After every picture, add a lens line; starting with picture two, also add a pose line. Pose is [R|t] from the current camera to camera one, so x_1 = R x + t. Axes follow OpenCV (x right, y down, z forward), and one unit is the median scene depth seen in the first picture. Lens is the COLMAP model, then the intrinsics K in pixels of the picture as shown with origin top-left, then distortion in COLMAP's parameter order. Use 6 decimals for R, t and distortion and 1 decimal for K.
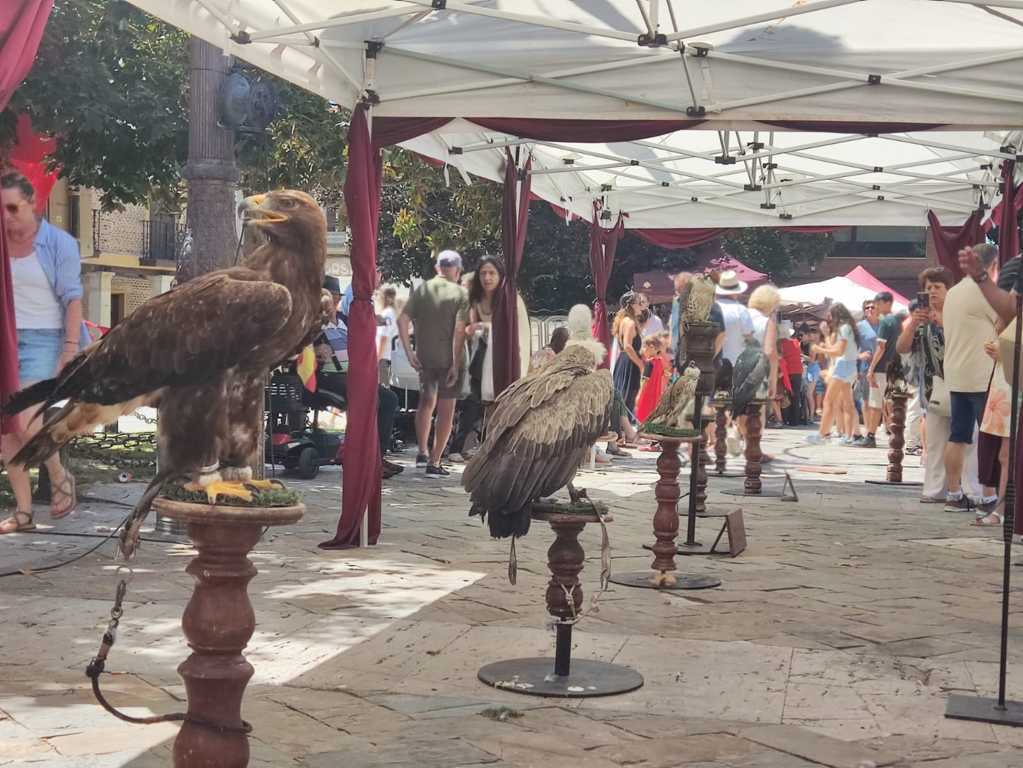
lens RADIAL K [[1534.8, 0, 512.6], [0, 1534.8, 398.9], [0, 0, 1]] dist [0.107549, -0.461126]
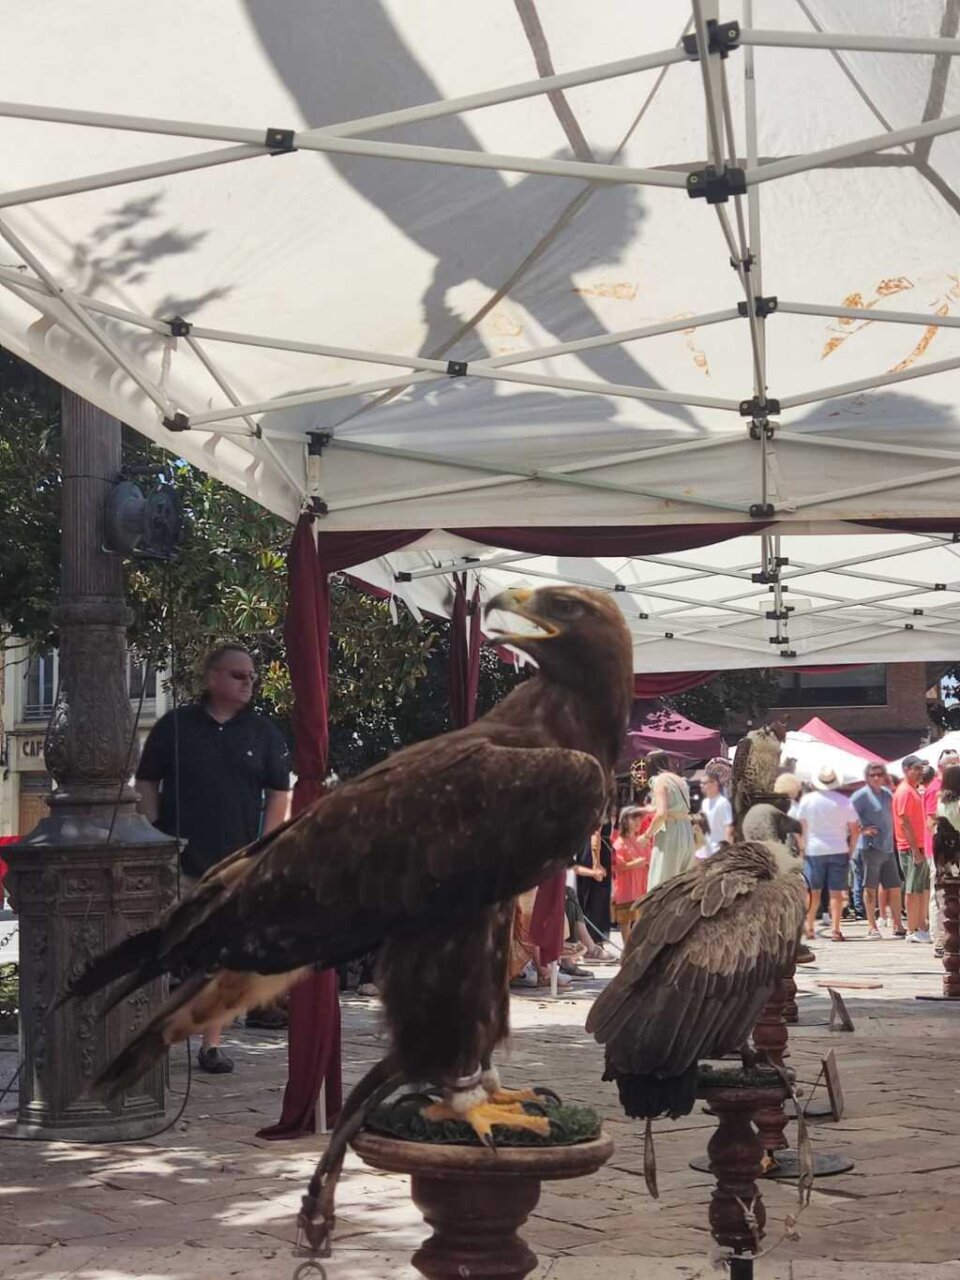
lens RADIAL K [[1922.4, 0, 480.0], [0, 1922.4, 640.0], [0, 0, 1]] dist [0.101994, -0.139395]
pose [[0.997001, -0.033047, 0.069984, -0.081820], [0.042077, 0.990387, -0.131773, -0.007429], [-0.064957, 0.134322, 0.988806, 0.093046]]
